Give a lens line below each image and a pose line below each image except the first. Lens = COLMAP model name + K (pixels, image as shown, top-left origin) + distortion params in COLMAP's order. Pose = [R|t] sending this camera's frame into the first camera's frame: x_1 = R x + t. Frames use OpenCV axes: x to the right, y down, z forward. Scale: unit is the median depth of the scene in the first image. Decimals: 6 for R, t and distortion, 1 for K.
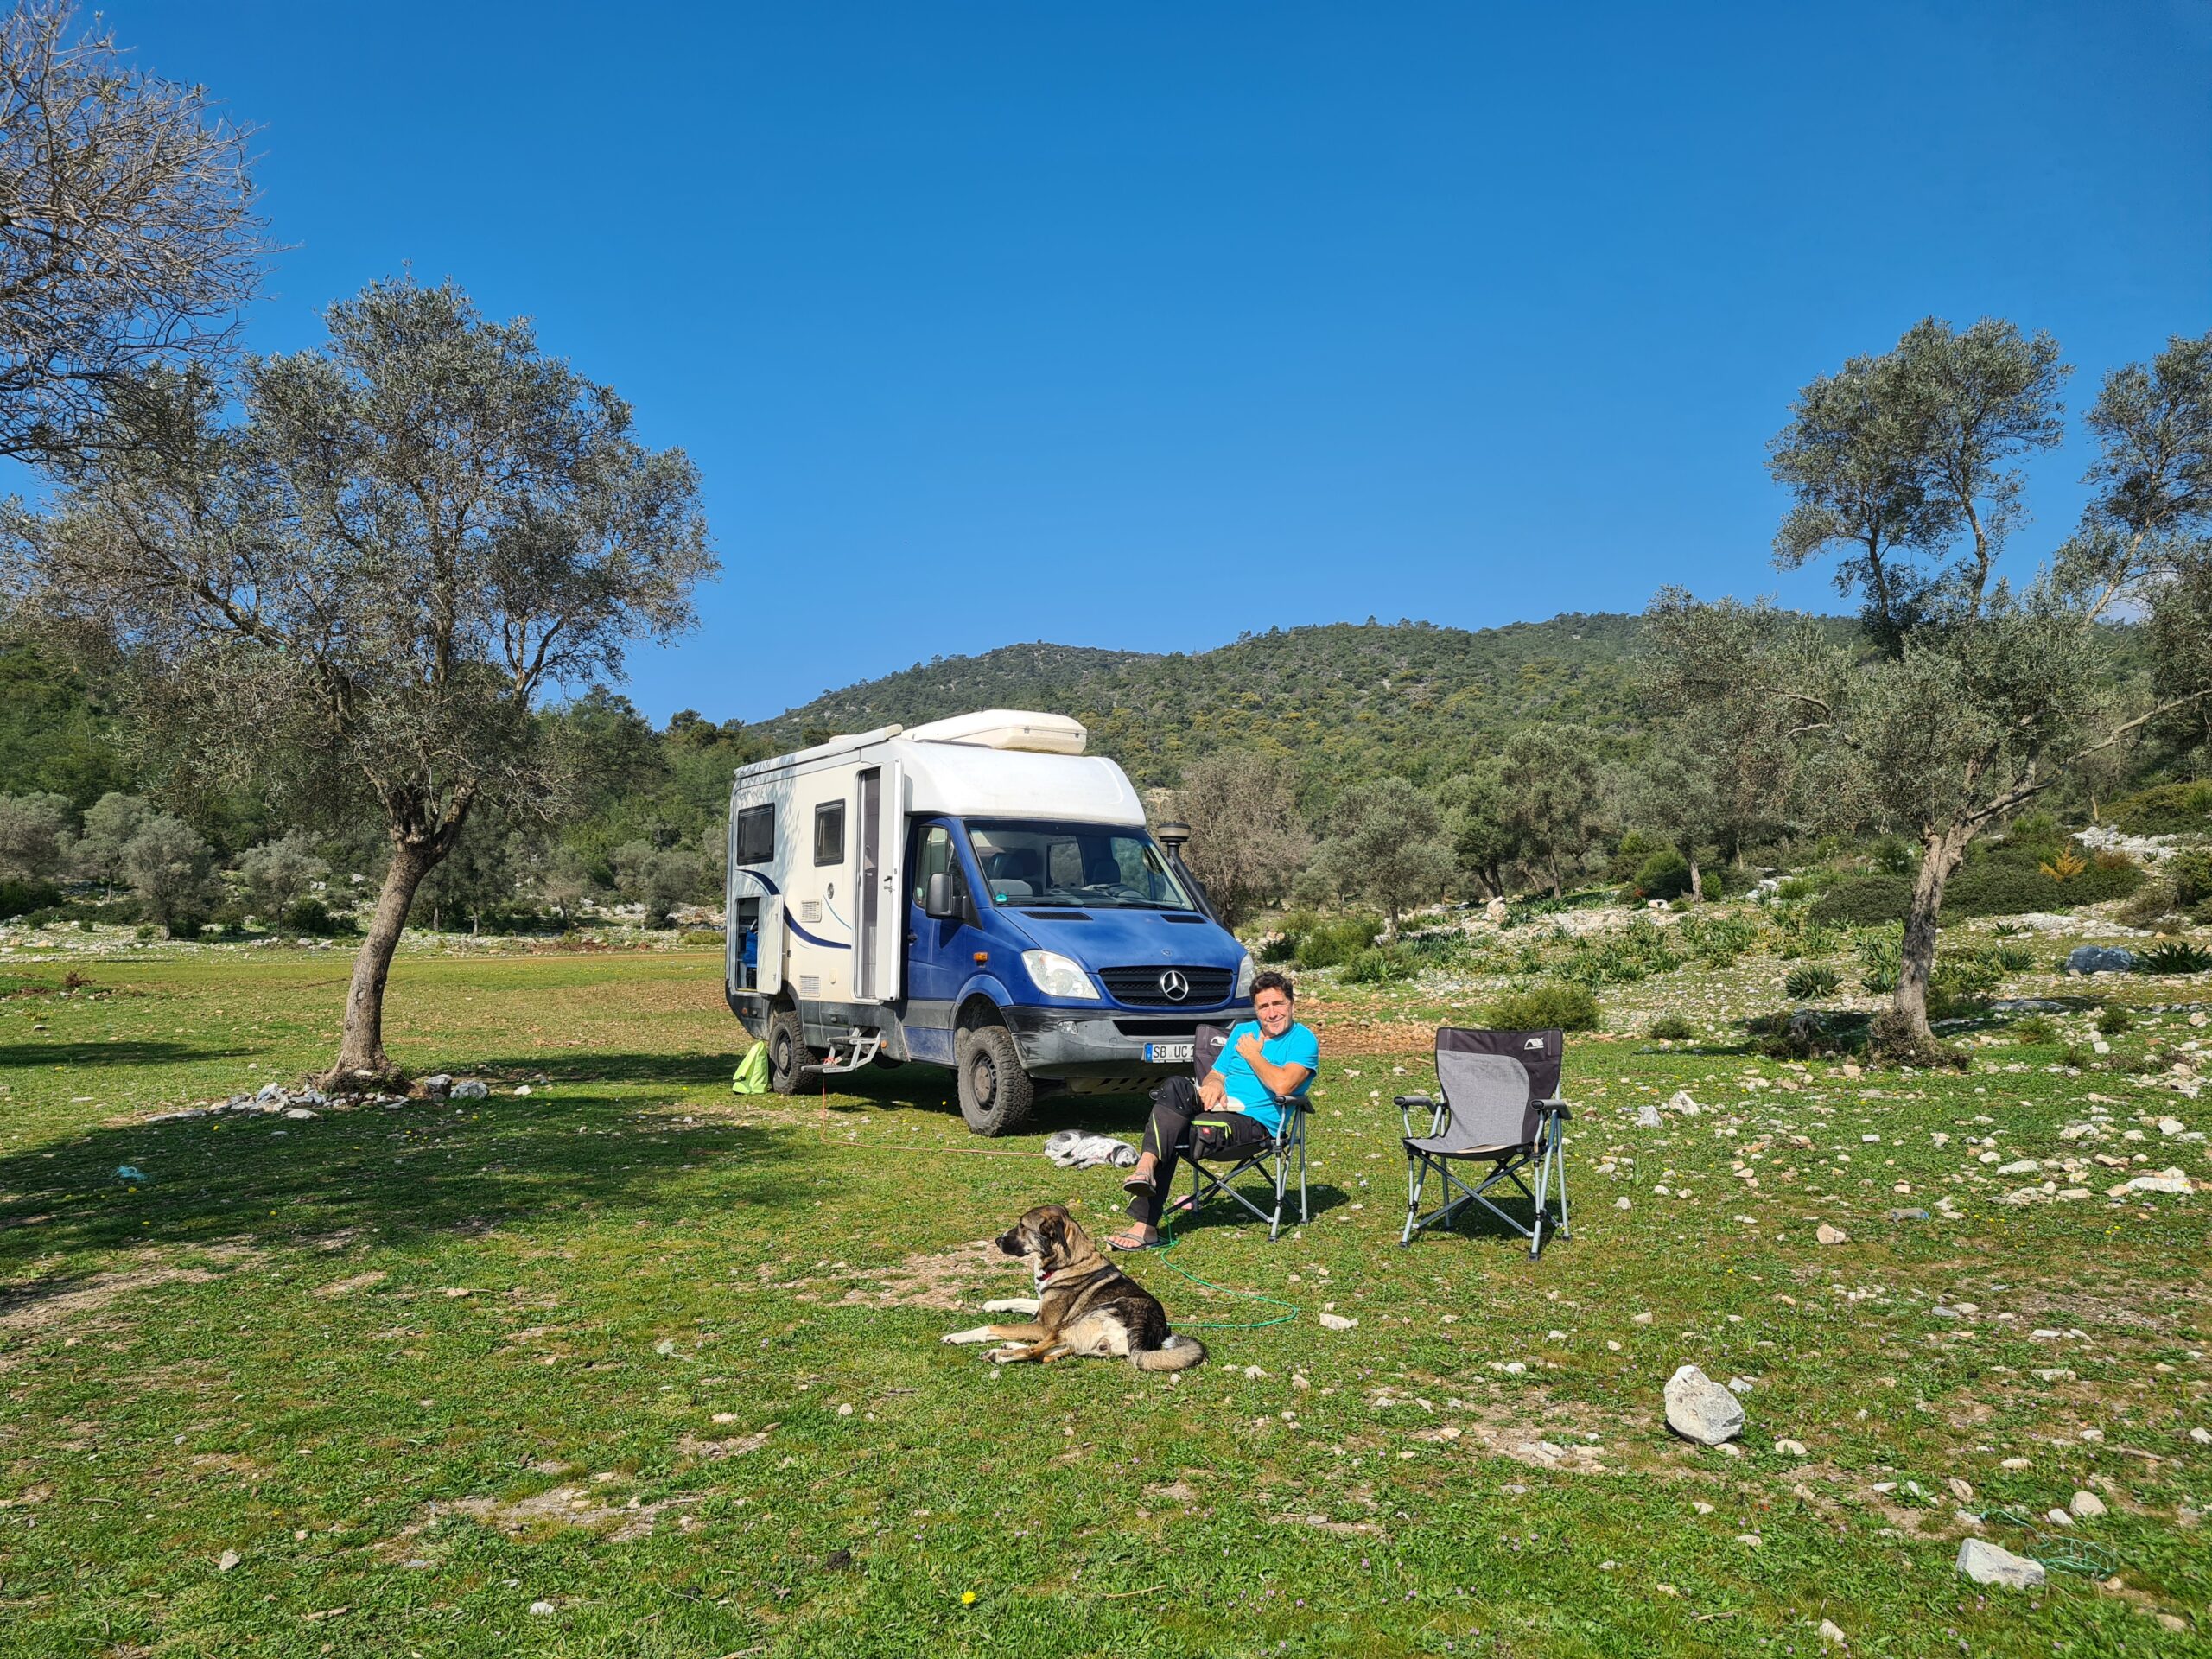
lens RADIAL K [[1670.9, 0, 1106.0], [0, 1670.9, 829.5], [0, 0, 1]] dist [0.027486, -0.000478]
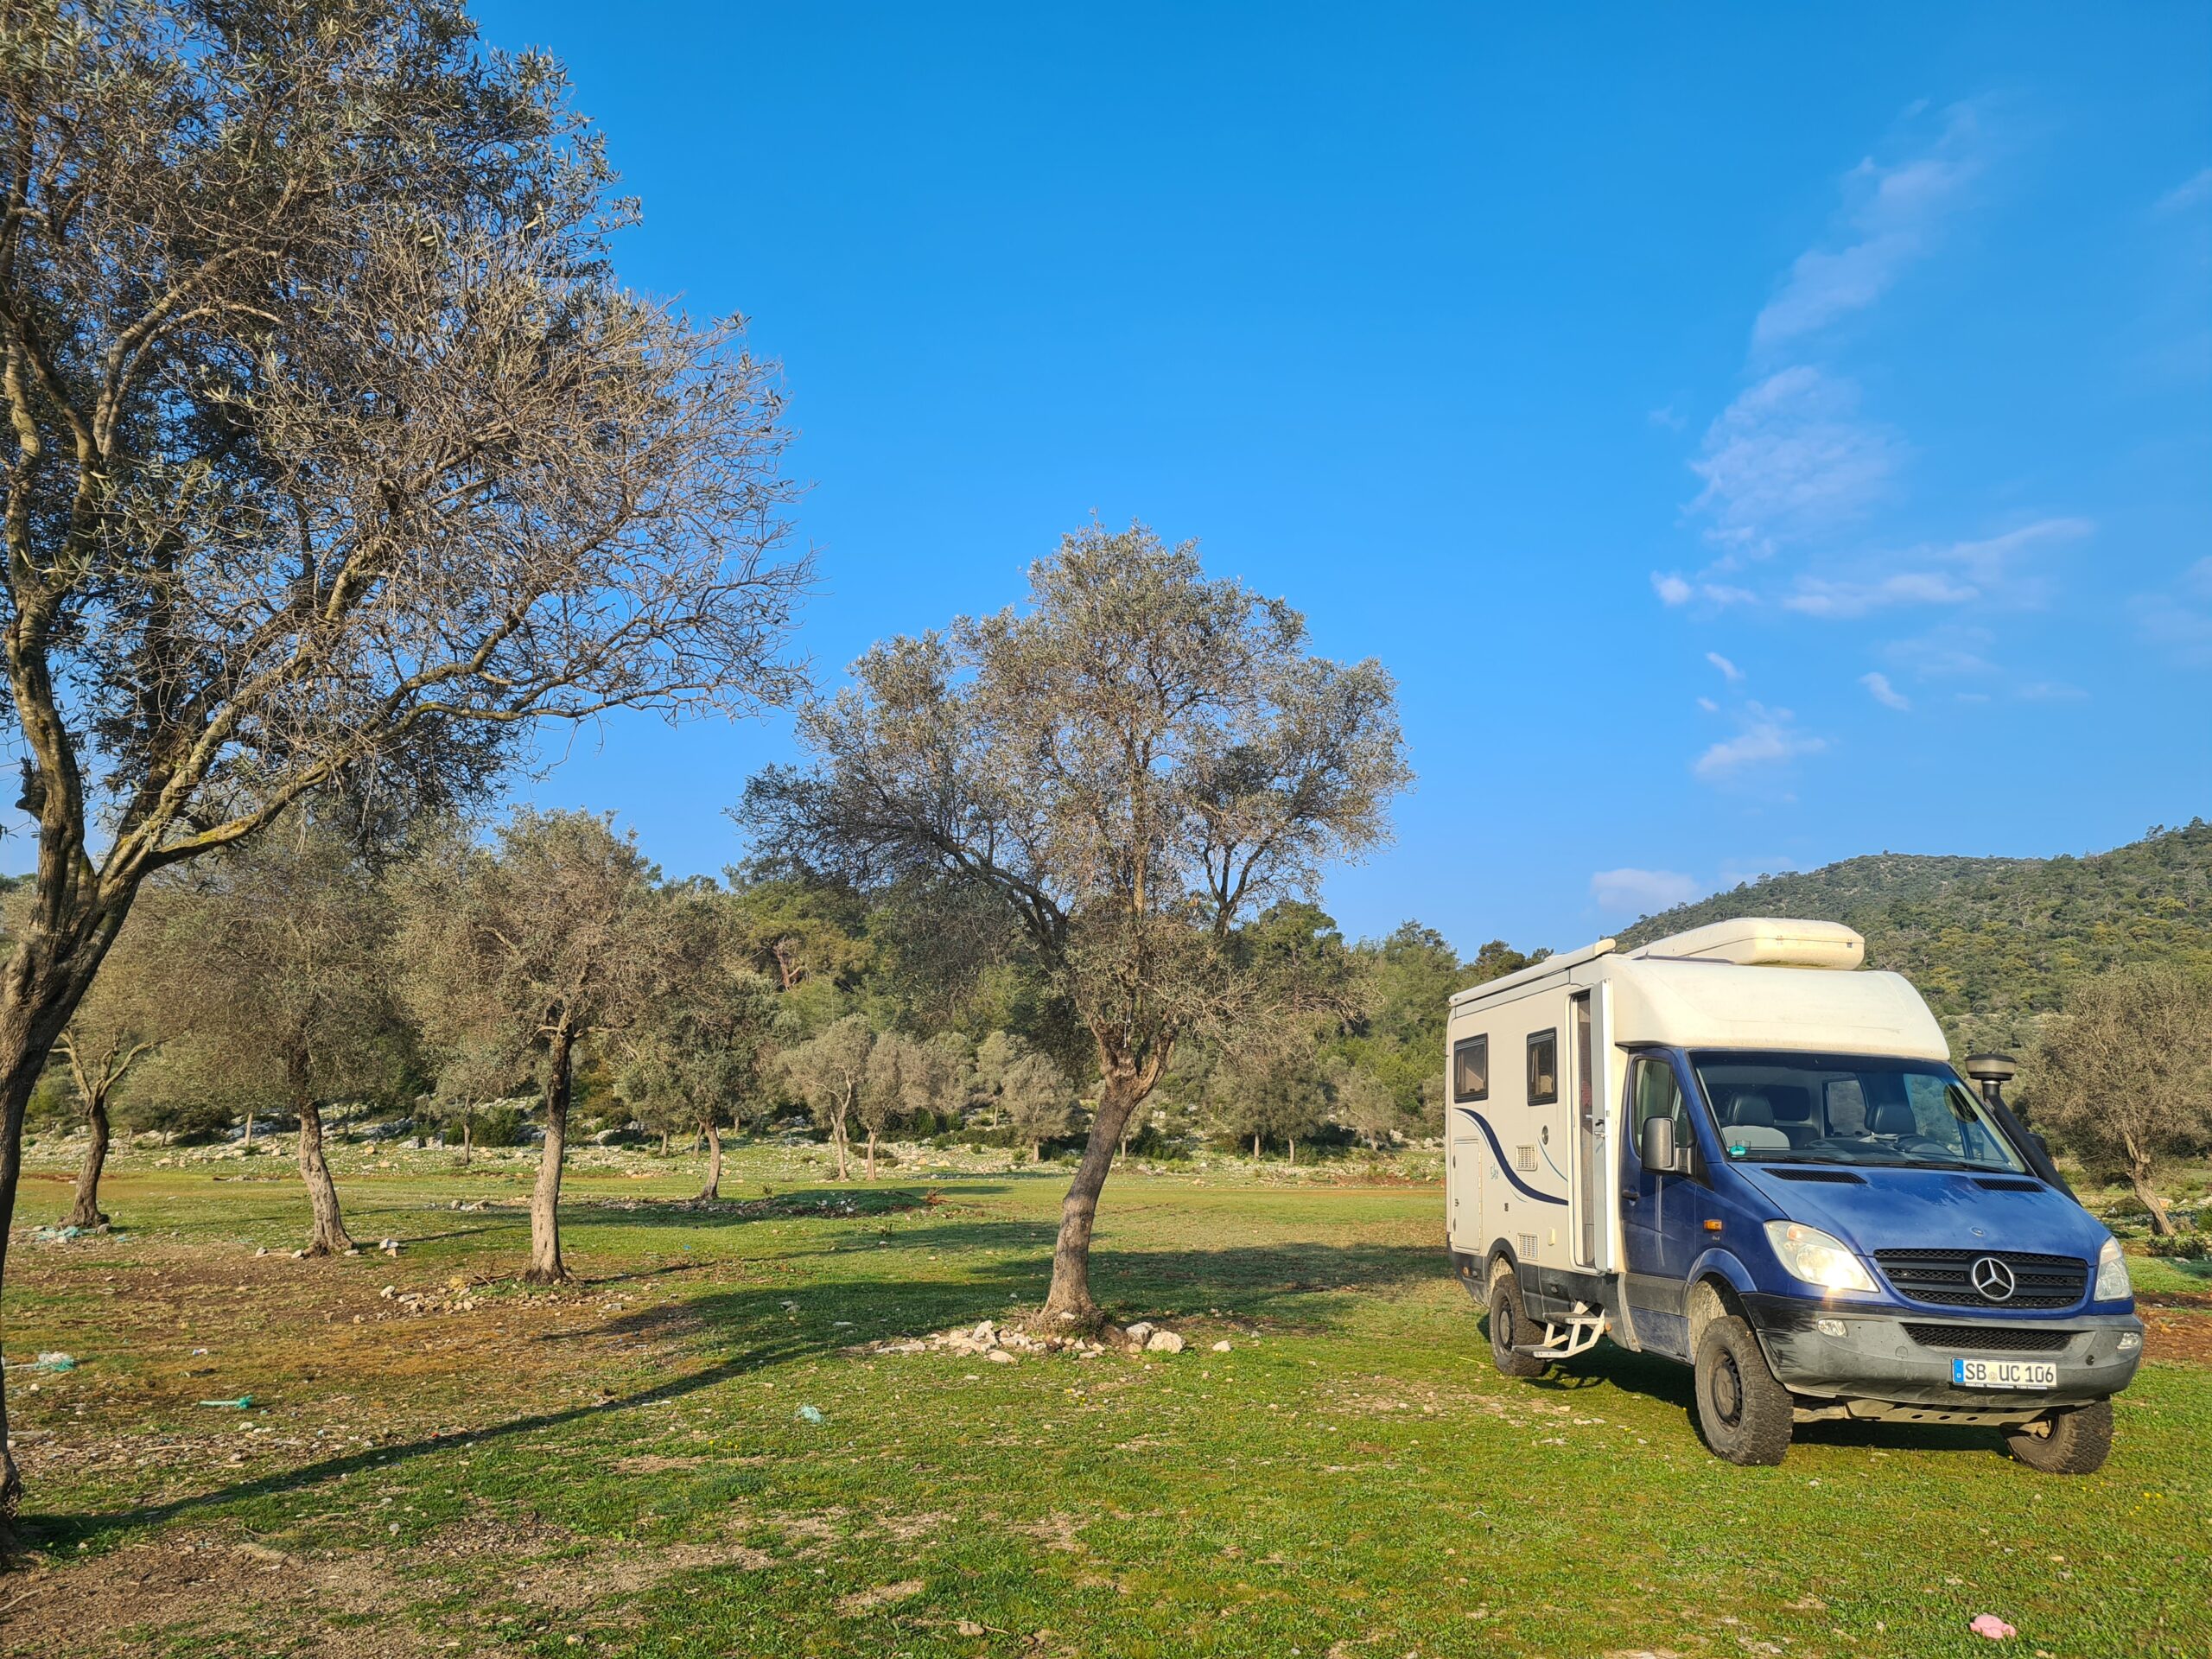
lens RADIAL K [[1663.2, 0, 1106.0], [0, 1663.2, 829.5], [0, 0, 1]] dist [0.036375, -0.004415]
pose [[0.887611, -0.067217, -0.455662, 0.037287], [0.003866, 0.990346, -0.138561, -0.001086], [0.460577, 0.121227, 0.879302, 0.119449]]
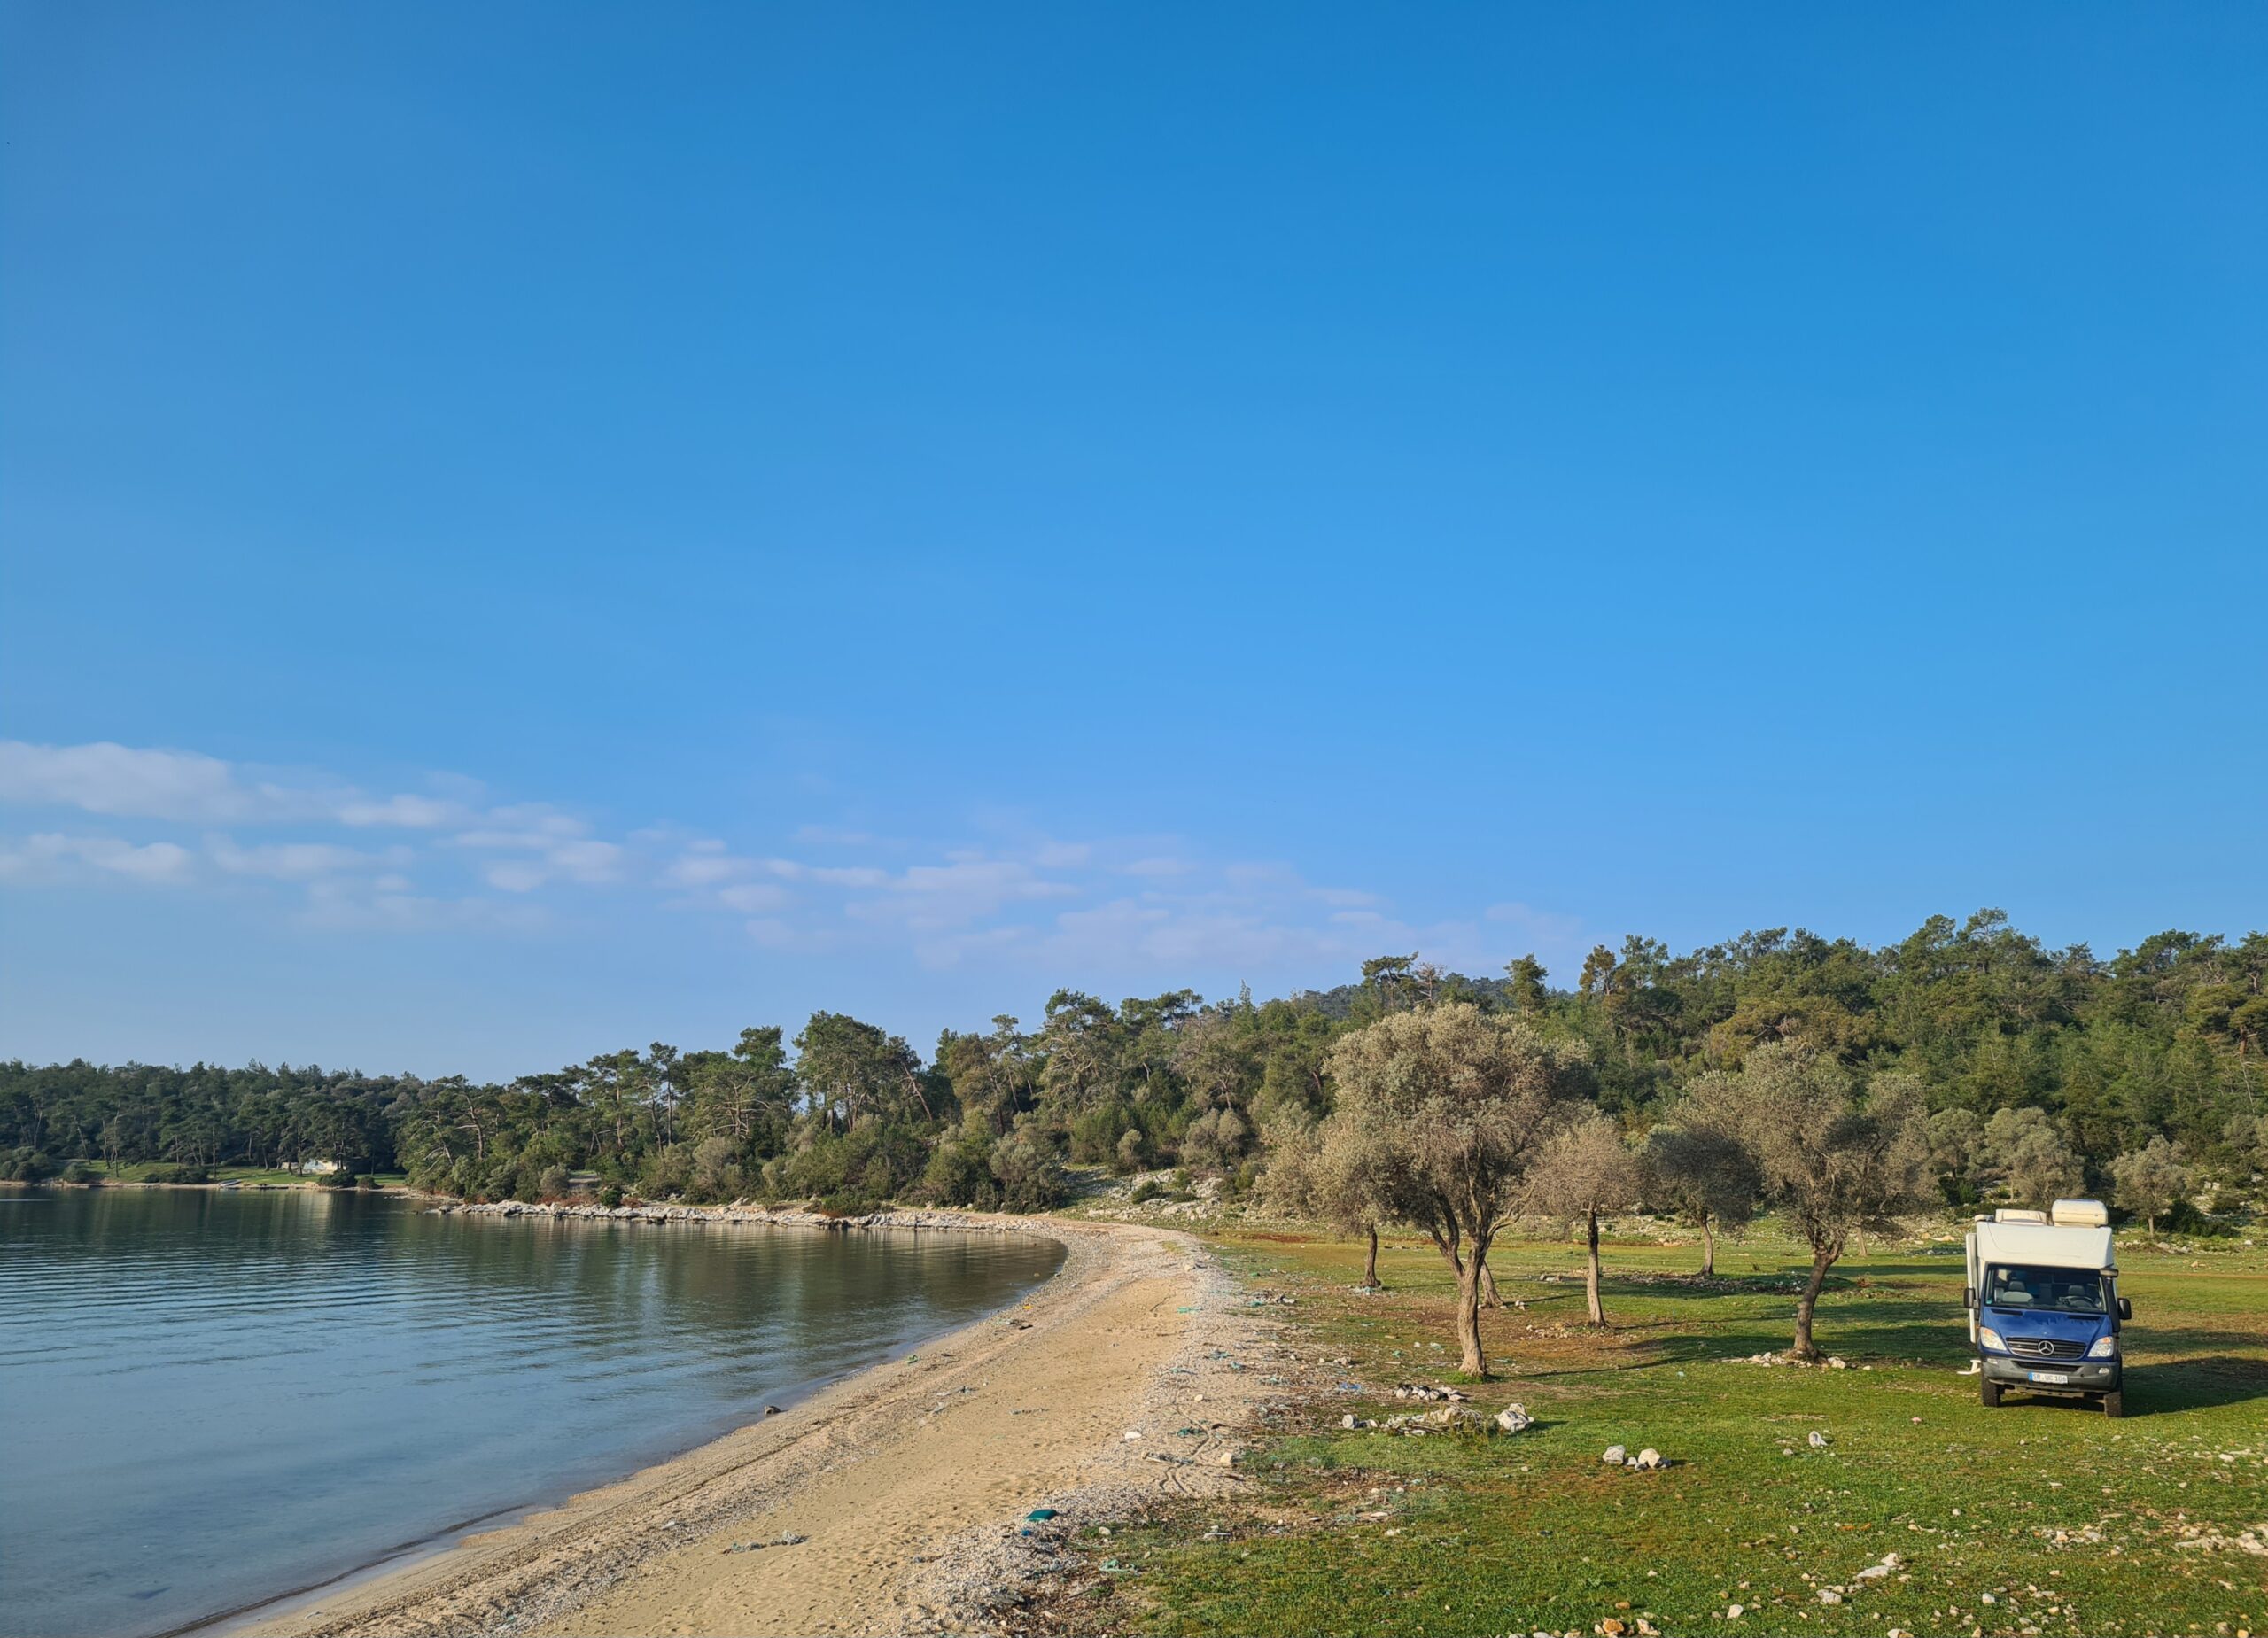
lens RADIAL K [[1705.0, 0, 1197.0], [0, 1705.0, 829.6], [0, 0, 1]] dist [0.118261, -0.106185]
pose [[0.524473, -0.157973, -0.836644, 1.300307], [0.032042, 0.985603, -0.166012, -0.207253], [0.850824, 0.060261, 0.521984, -1.088805]]
